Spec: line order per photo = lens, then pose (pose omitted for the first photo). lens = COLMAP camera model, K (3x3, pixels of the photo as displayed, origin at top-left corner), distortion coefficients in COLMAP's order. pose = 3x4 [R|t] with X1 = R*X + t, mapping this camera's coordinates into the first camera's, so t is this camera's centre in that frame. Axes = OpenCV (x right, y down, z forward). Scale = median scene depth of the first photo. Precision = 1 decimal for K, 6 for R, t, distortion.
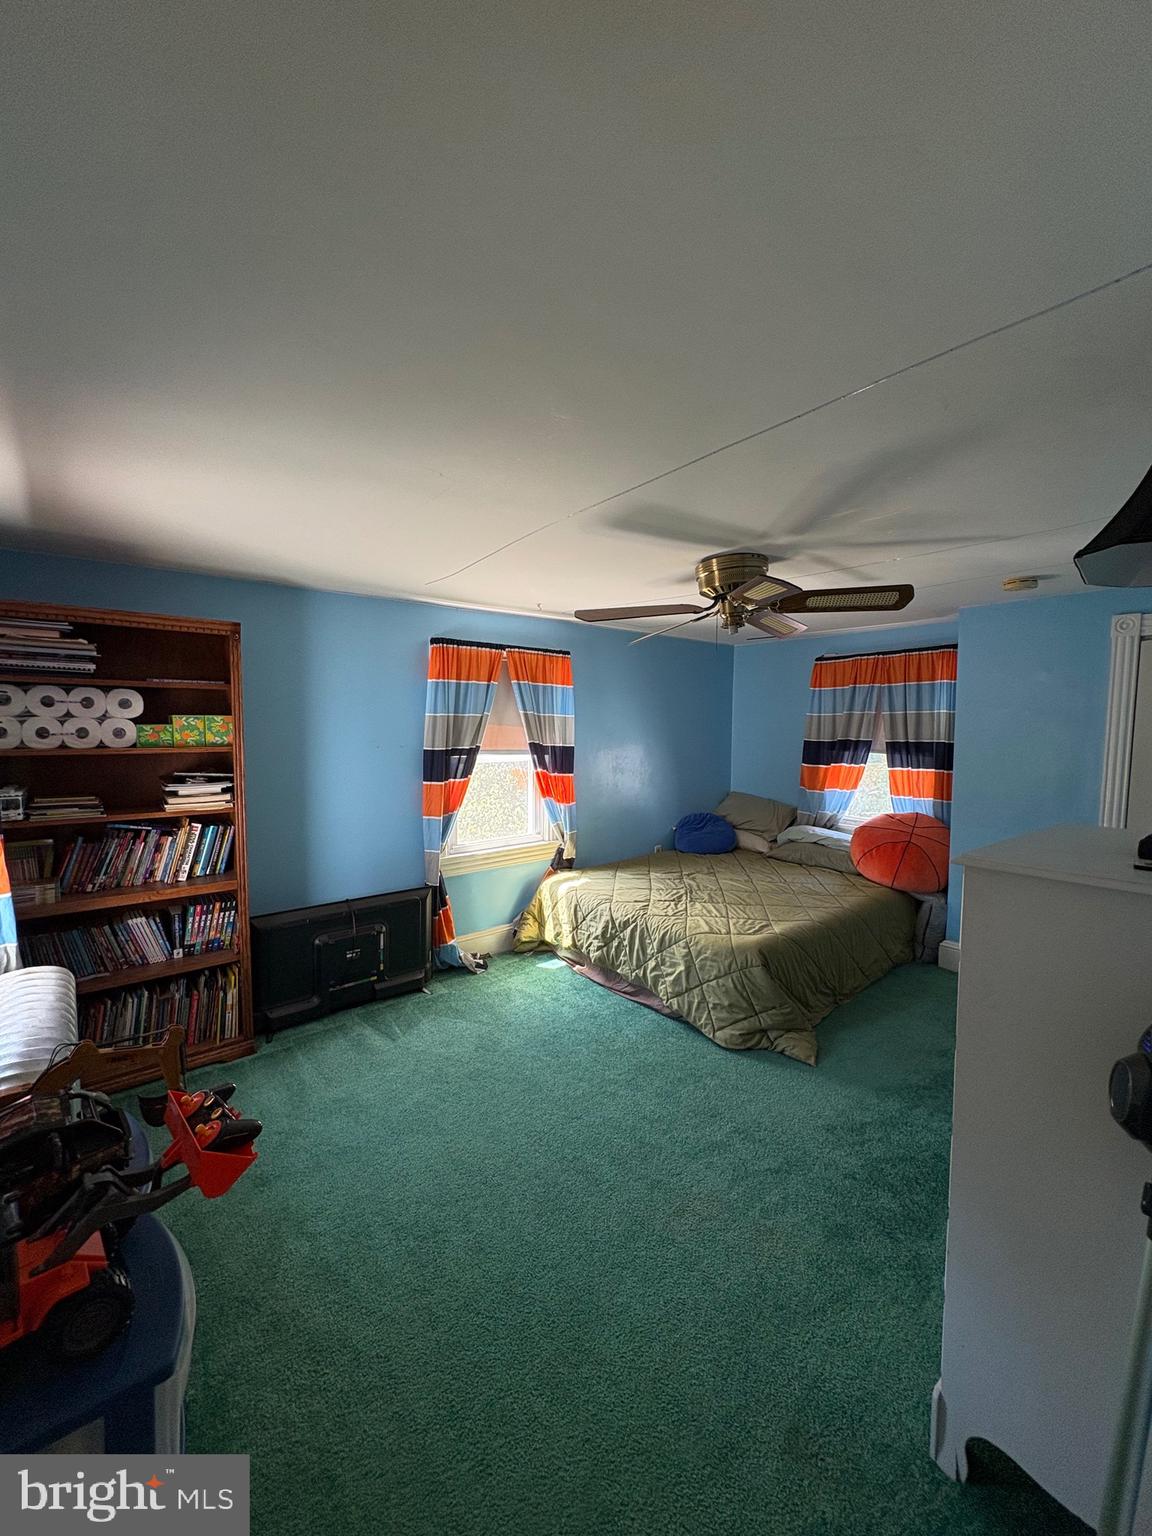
lens RADIAL K [[616.8, 0, 577.4], [0, 616.8, 770.4], [0, 0, 1]] dist [0.002649, 0.000166]
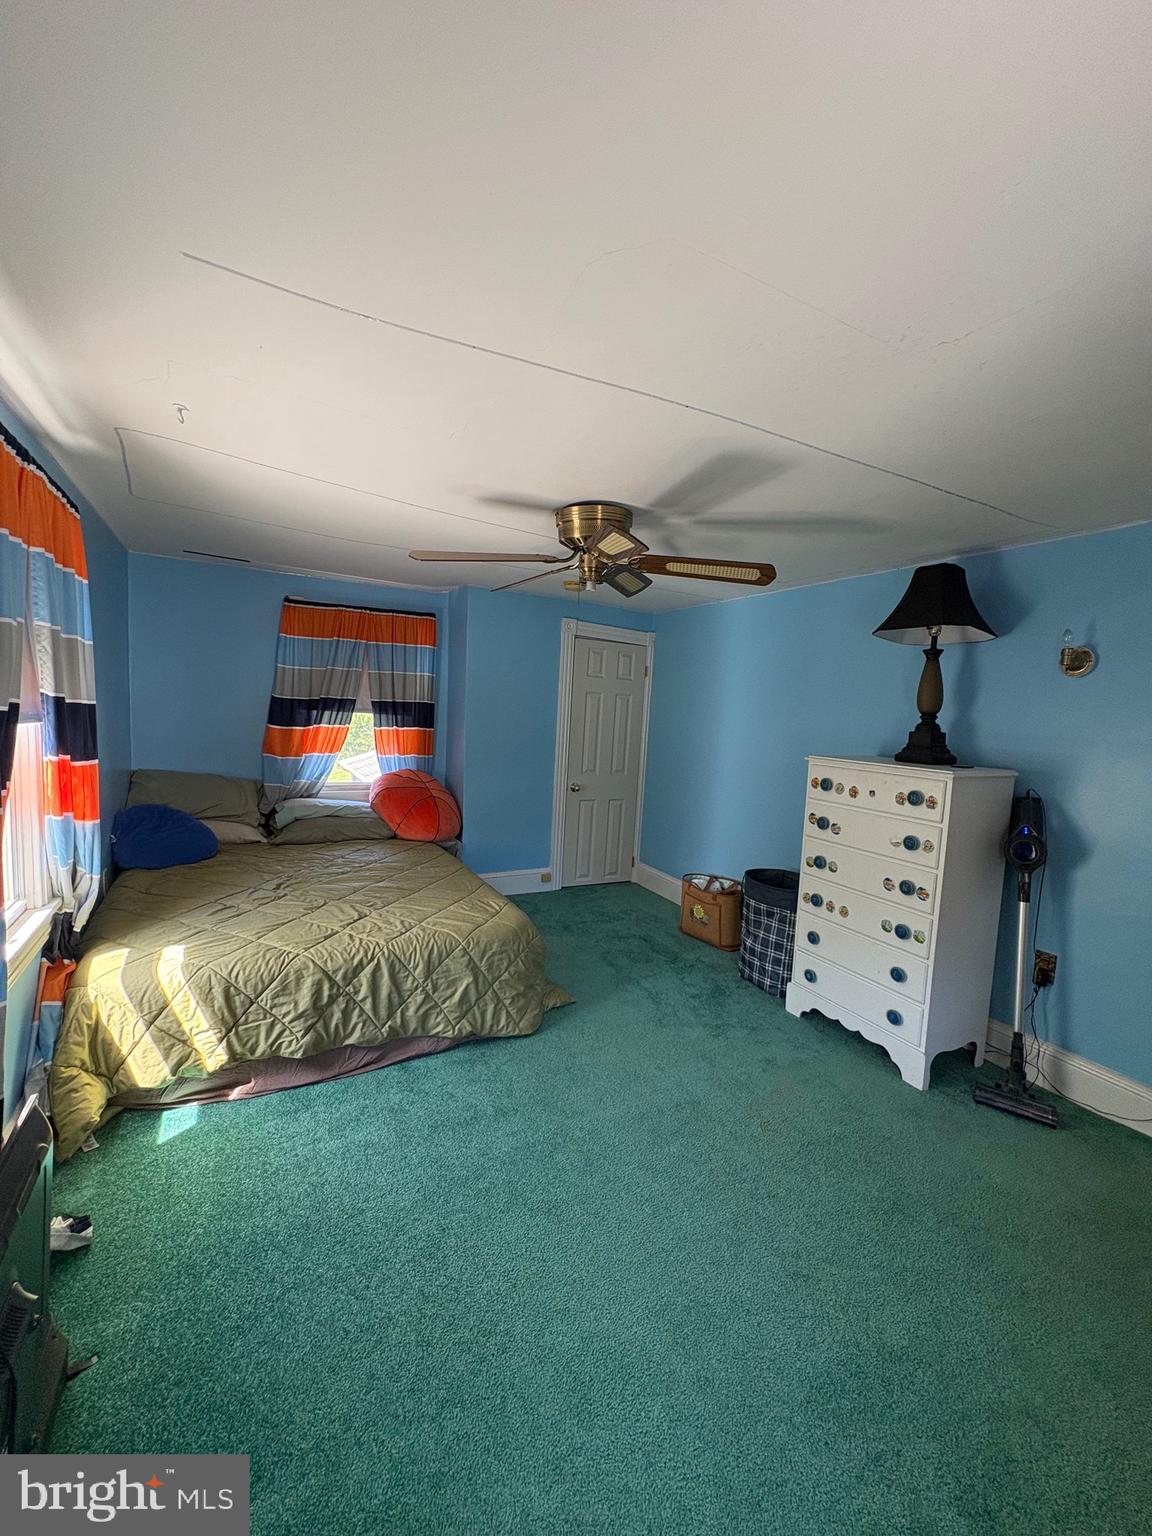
lens RADIAL K [[616.8, 0, 577.9], [0, 616.8, 767.3], [0, 0, 1]] dist [0.002649, 0.000166]
pose [[0.176404, -0.091659, 0.980041, -0.497852], [0.023362, 0.995764, 0.088924, -0.025291], [-0.984040, 0.007209, 0.177799, 0.607935]]
